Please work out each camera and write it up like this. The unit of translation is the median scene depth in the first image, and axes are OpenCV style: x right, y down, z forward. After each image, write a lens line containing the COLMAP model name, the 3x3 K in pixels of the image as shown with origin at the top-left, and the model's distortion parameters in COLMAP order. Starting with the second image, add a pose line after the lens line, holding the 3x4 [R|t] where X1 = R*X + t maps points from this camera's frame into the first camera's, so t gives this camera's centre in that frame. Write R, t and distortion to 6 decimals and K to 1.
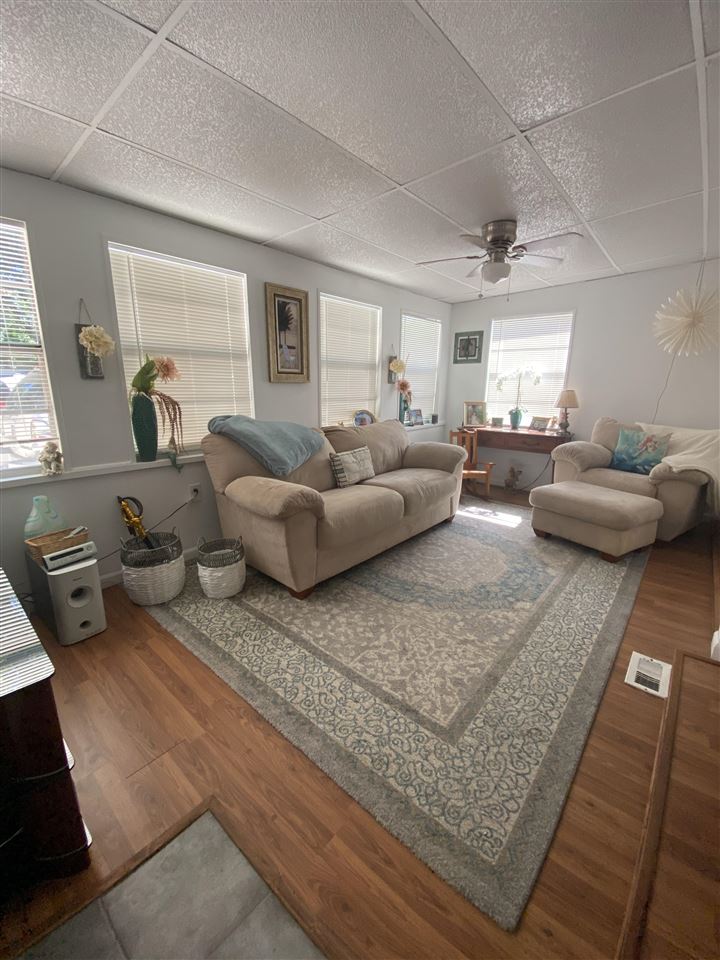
lens RADIAL K [[393.4, 0, 360.0], [0, 393.4, 480.0], [0, 0, 1]] dist [-0.025336, -0.000226]
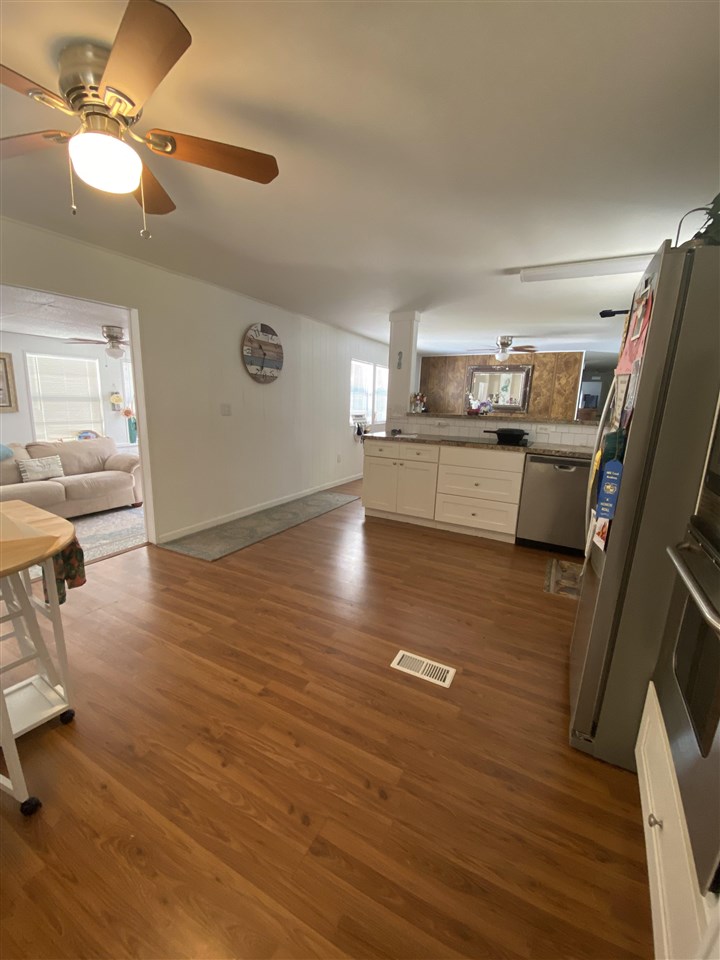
lens RADIAL K [[393.4, 0, 360.0], [0, 393.4, 480.0], [0, 0, 1]] dist [-0.025336, -0.000226]
pose [[0.975586, -0.002796, 0.219599, 0.662083], [0.009544, 0.999514, -0.029673, 0.049992], [-0.219409, 0.031044, 0.975139, -0.563008]]
